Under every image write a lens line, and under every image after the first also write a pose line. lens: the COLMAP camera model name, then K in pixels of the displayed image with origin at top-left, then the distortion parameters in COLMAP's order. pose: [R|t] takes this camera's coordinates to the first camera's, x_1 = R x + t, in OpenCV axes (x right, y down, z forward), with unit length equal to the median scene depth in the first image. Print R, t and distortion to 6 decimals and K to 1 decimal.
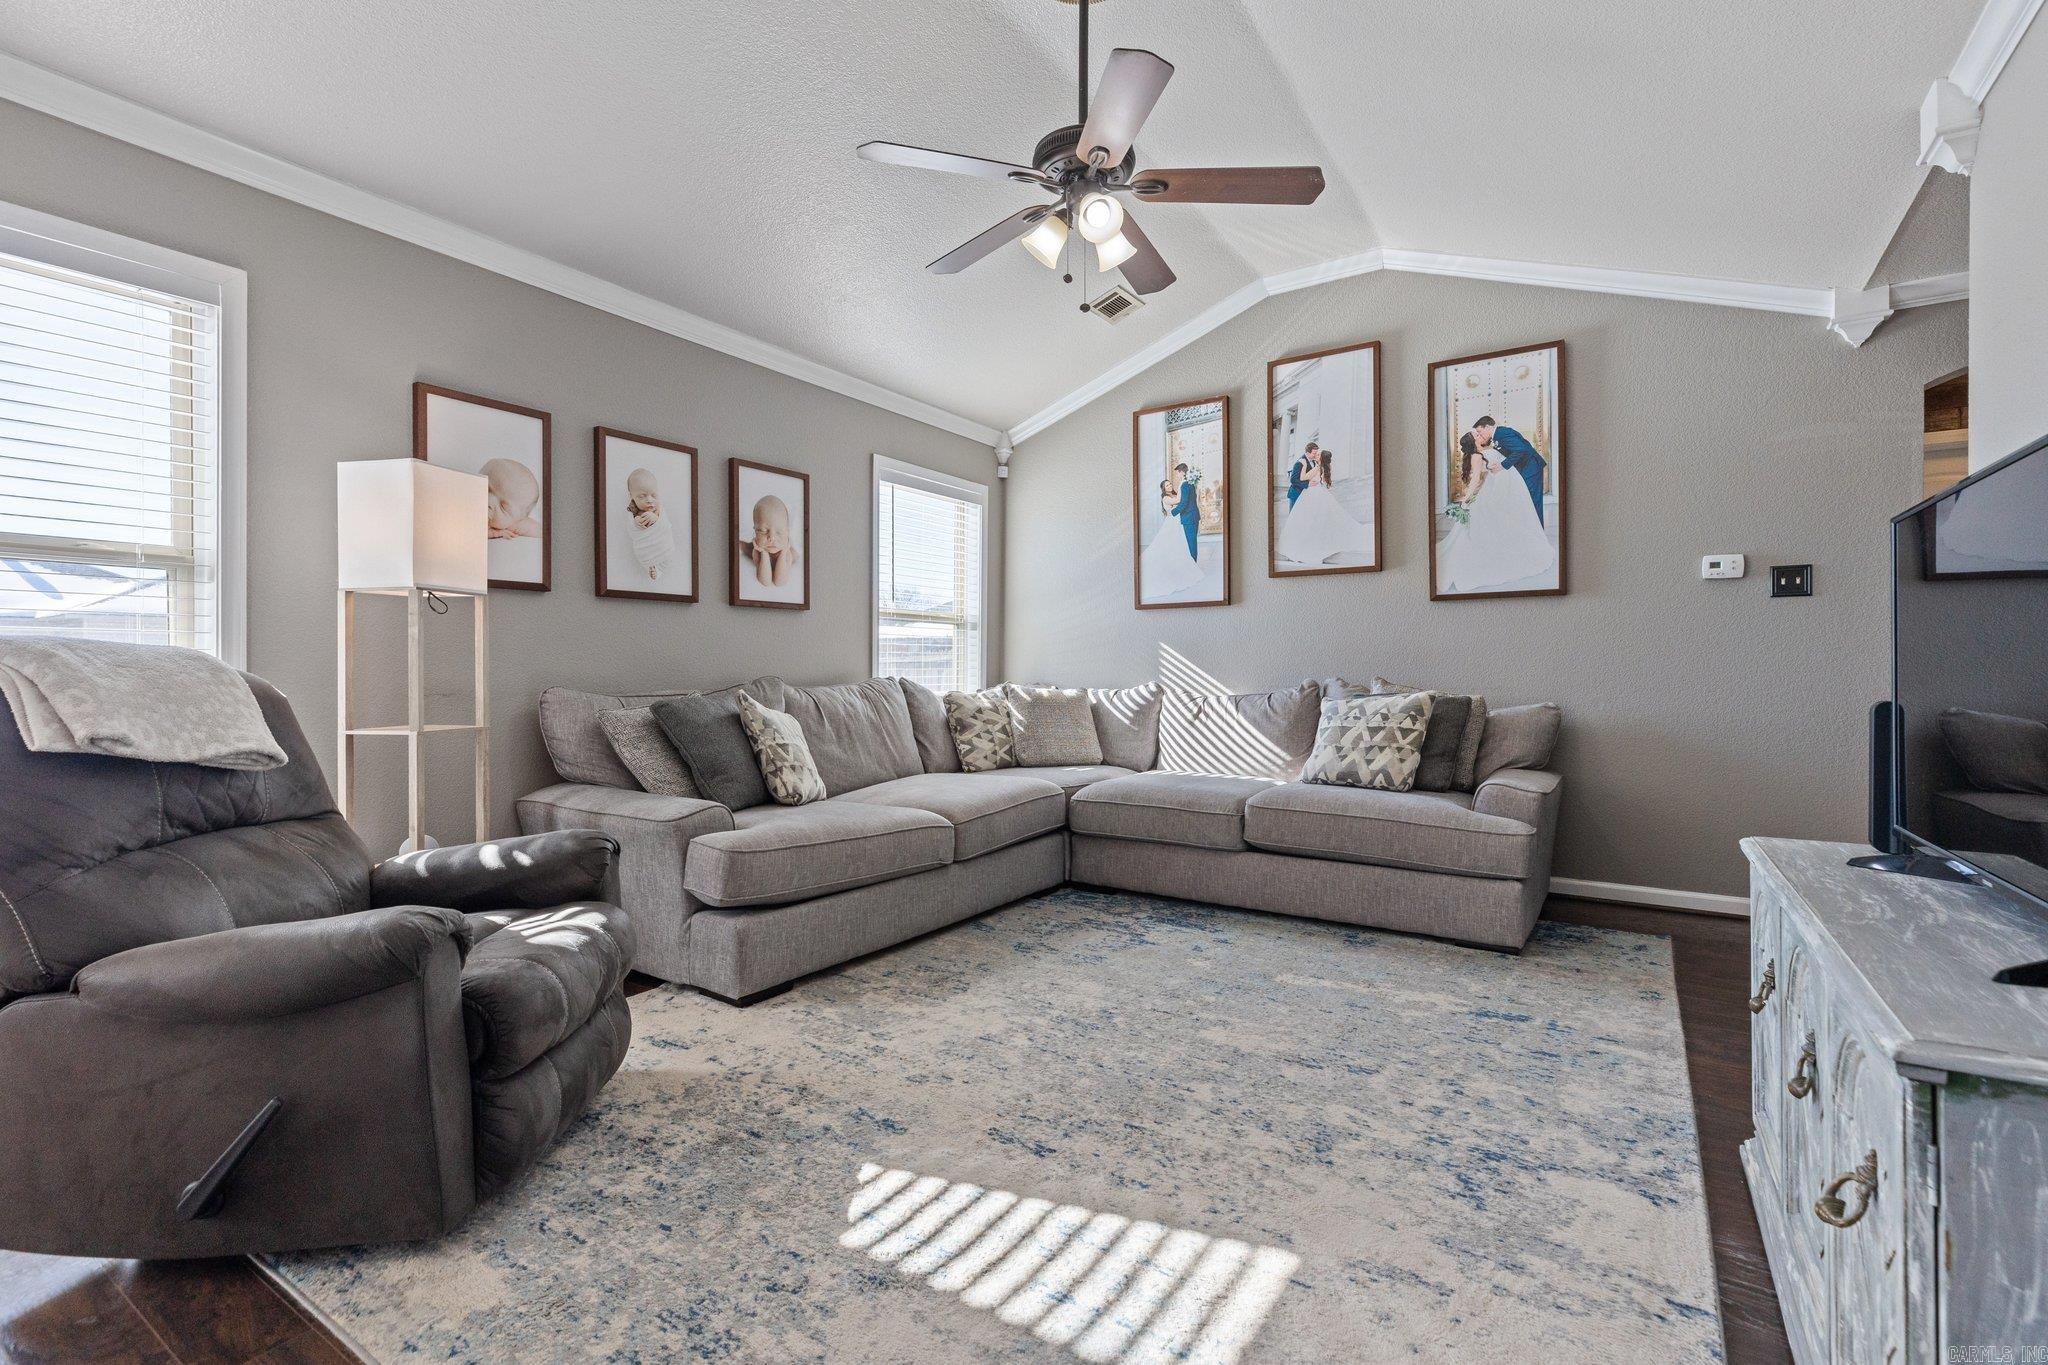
lens RADIAL K [[931.0, 0, 1014.1], [0, 931.0, 669.8], [0, 0, 1]] dist [0.007086, -0.001729]
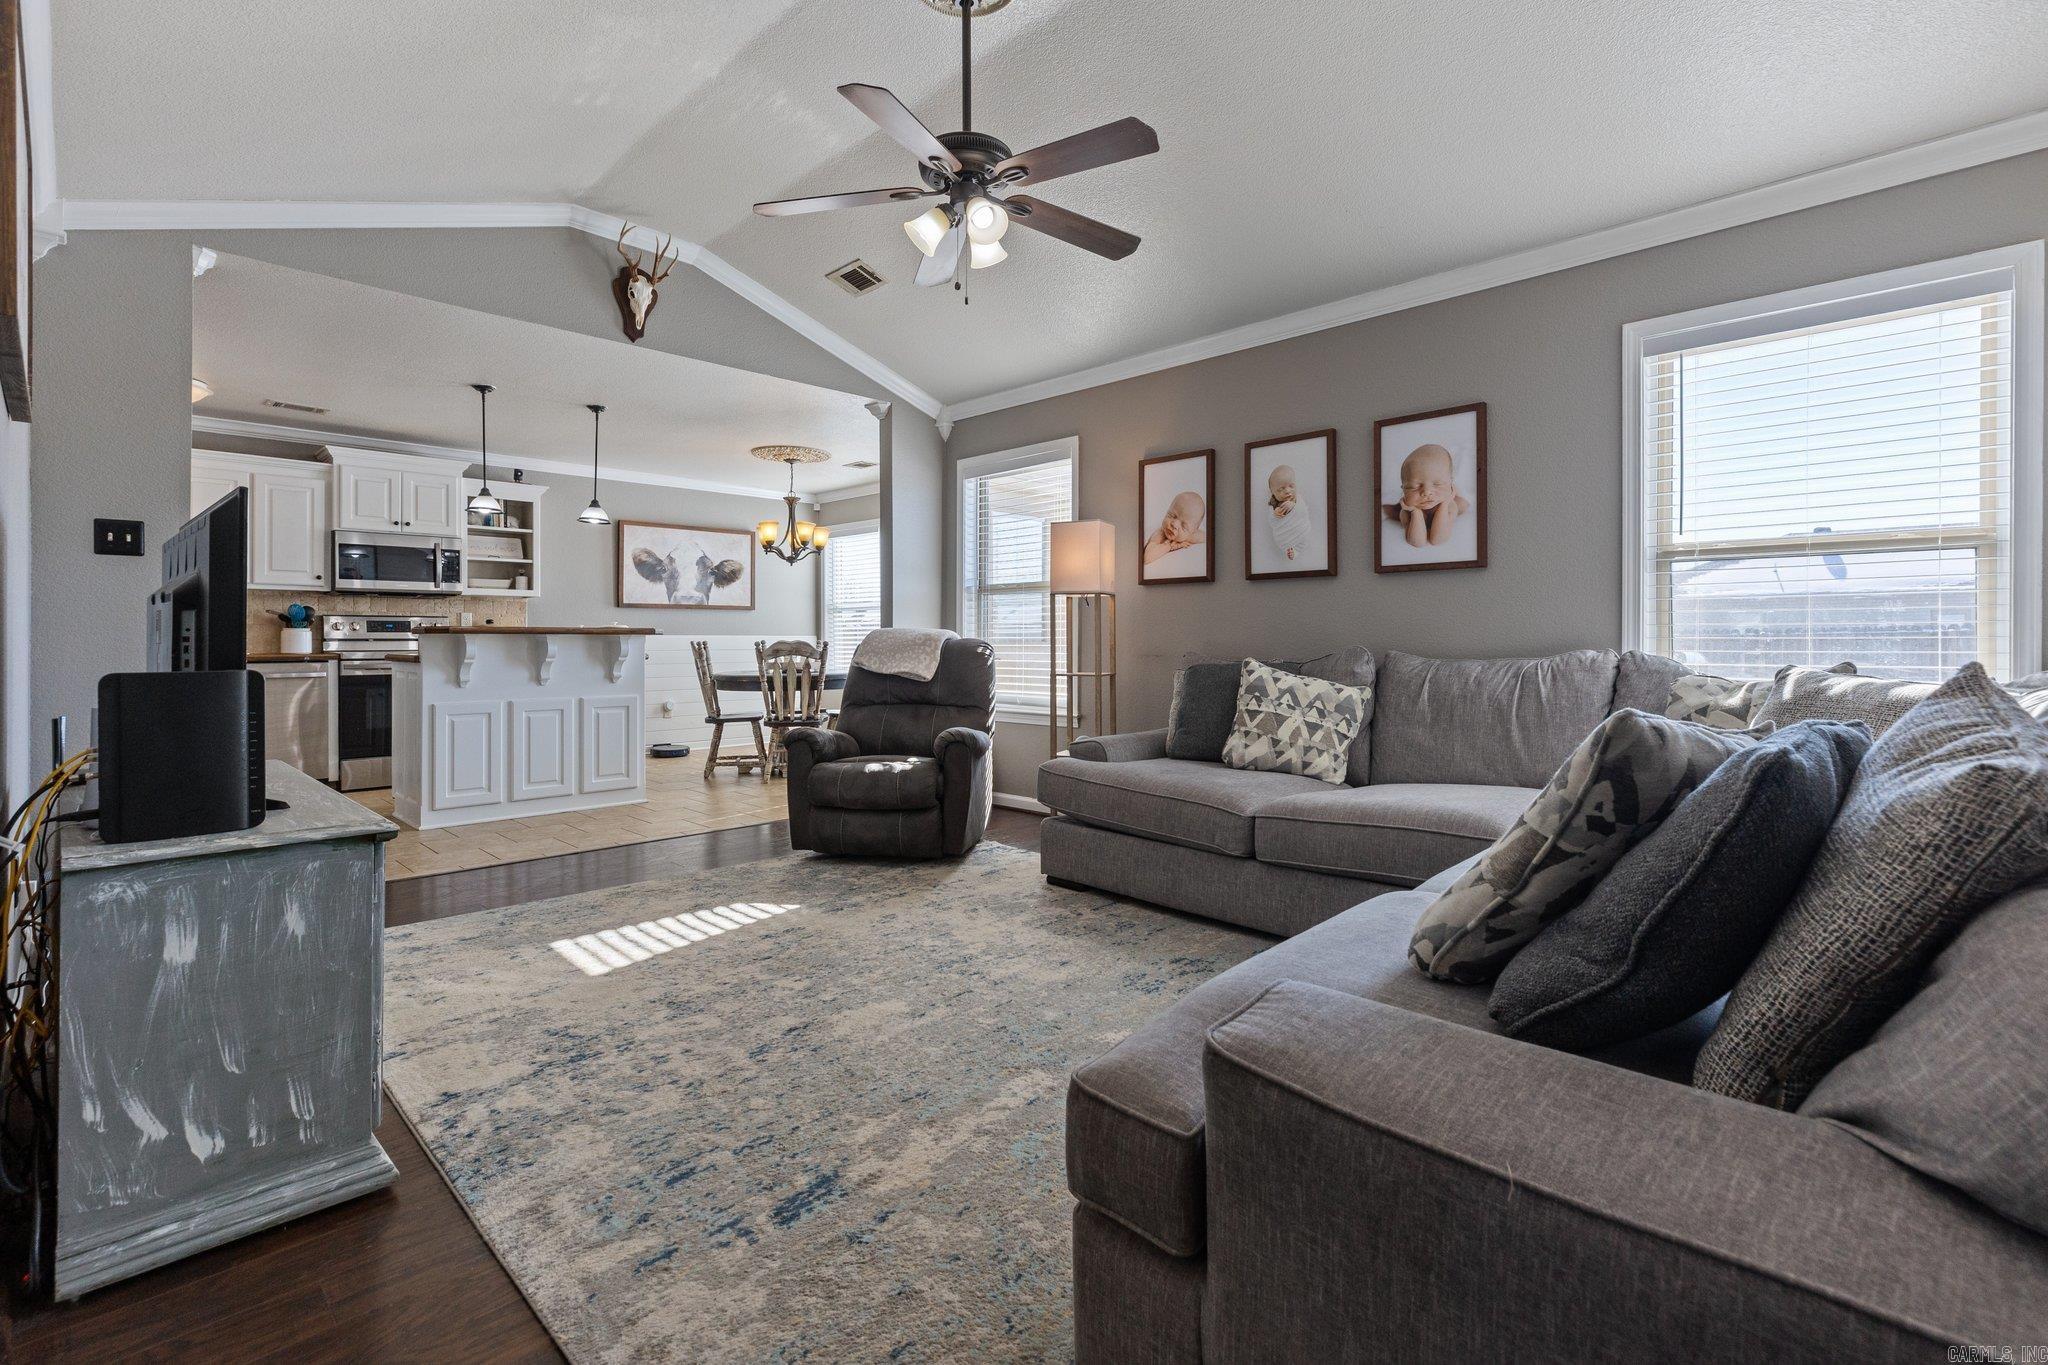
lens RADIAL K [[931.0, 0, 1024.3], [0, 931.0, 644.9], [0, 0, 1]] dist [0.007086, -0.001729]
pose [[-0.193325, 0.004127, -0.981126, 0.828760], [0.000146, 0.999991, 0.004177, 0.001289], [0.981135, 0.000664, -0.193323, 0.949564]]
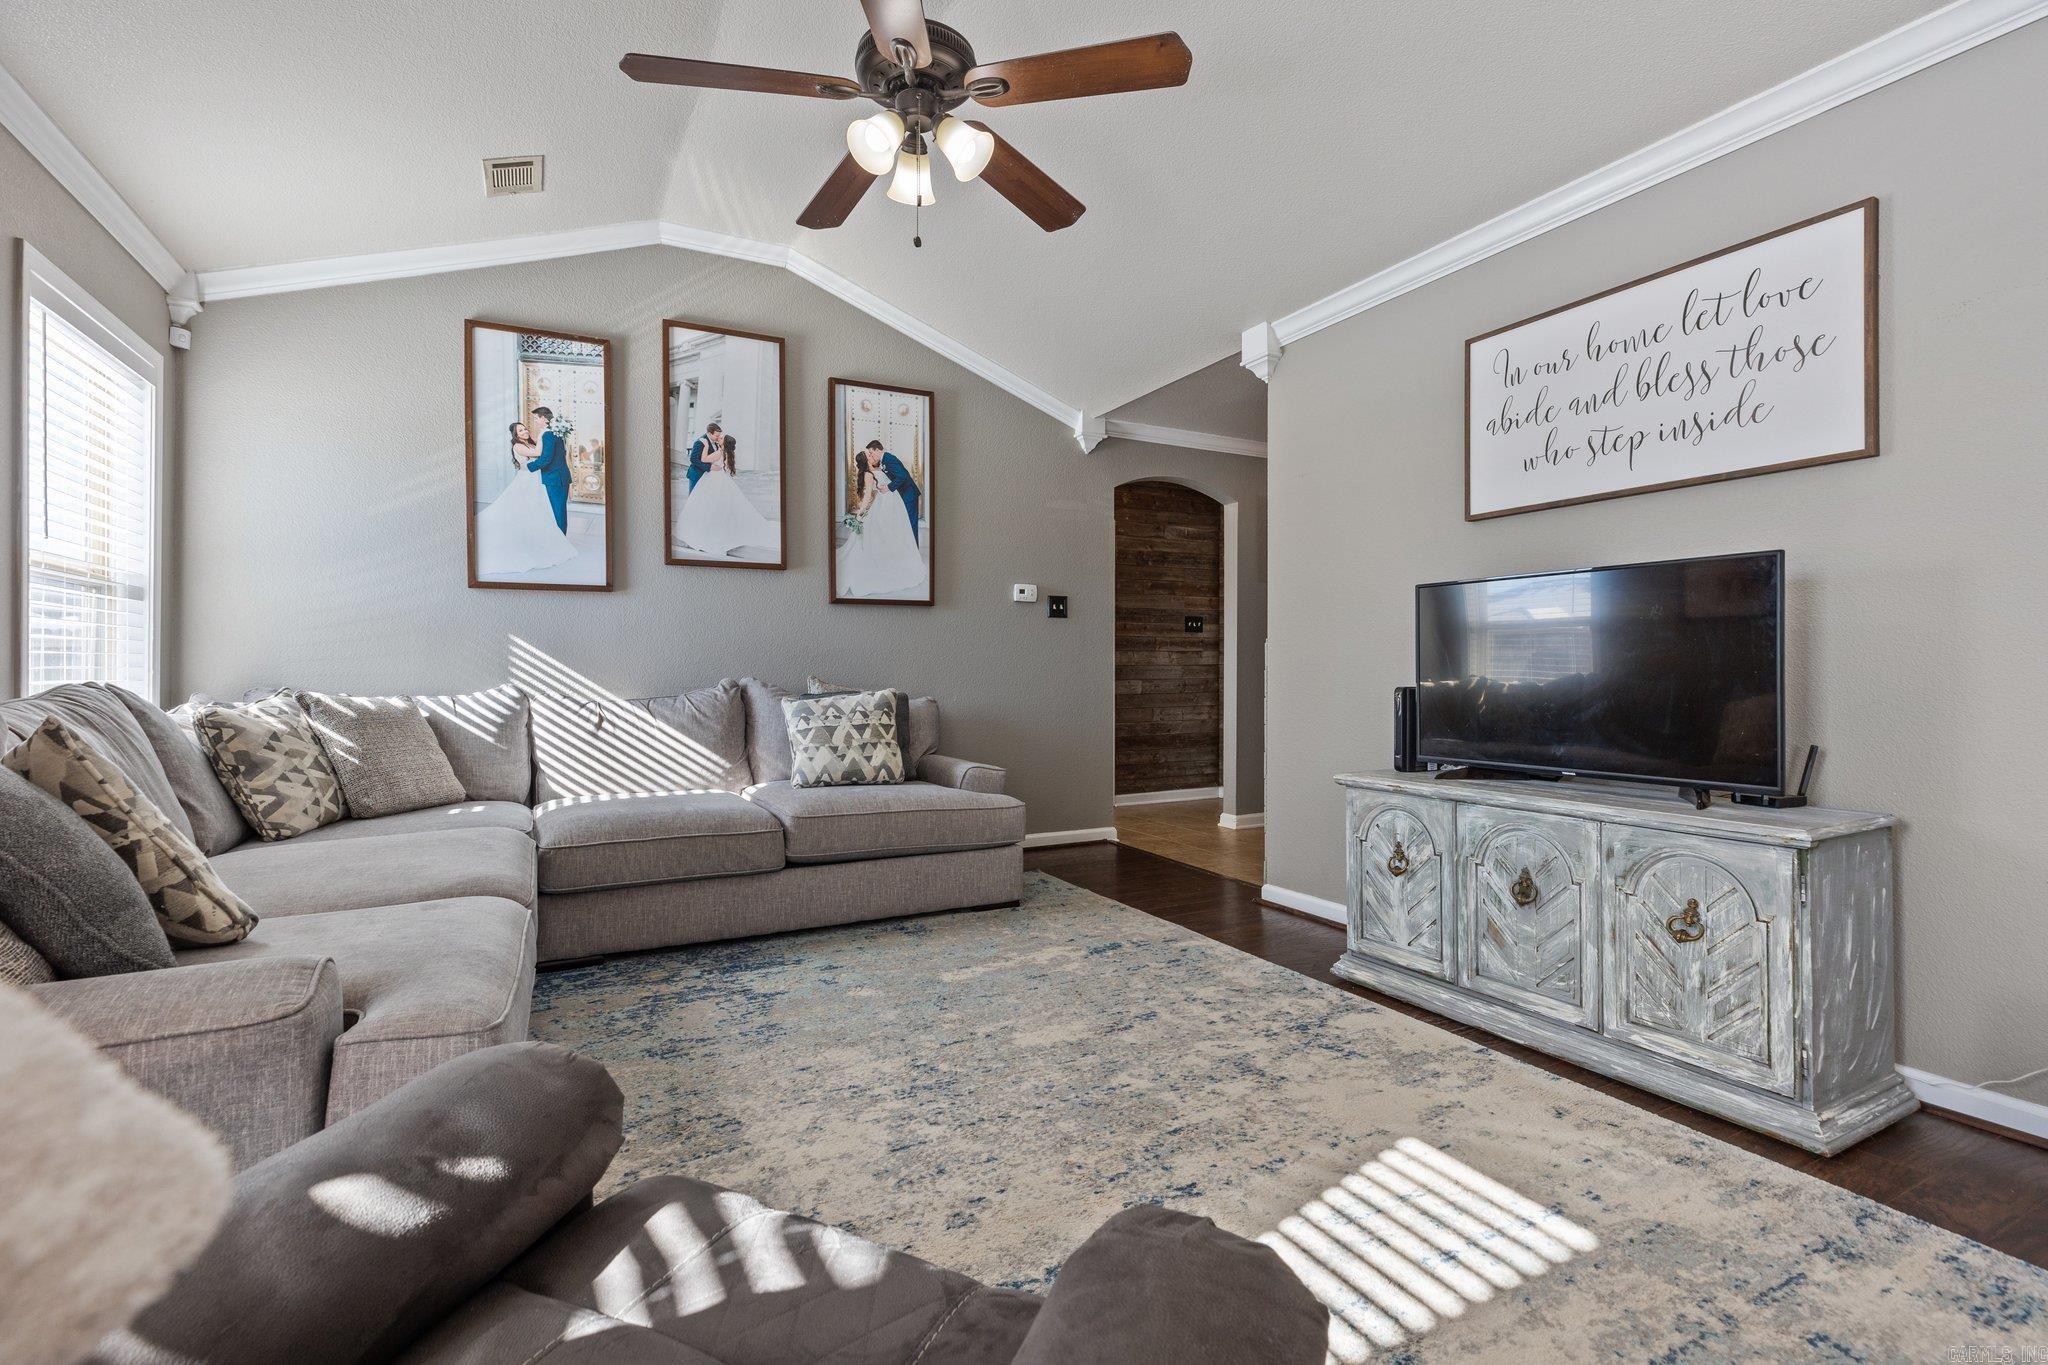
lens RADIAL K [[931.0, 0, 1030.0], [0, 931.0, 669.1], [0, 0, 1]] dist [0.007086, -0.001729]
pose [[0.469169, -0.000423, 0.883108, -0.466037], [-0.000167, 1.000000, 0.000567, -0.000626], [-0.883108, -0.000414, 0.469169, 0.383137]]
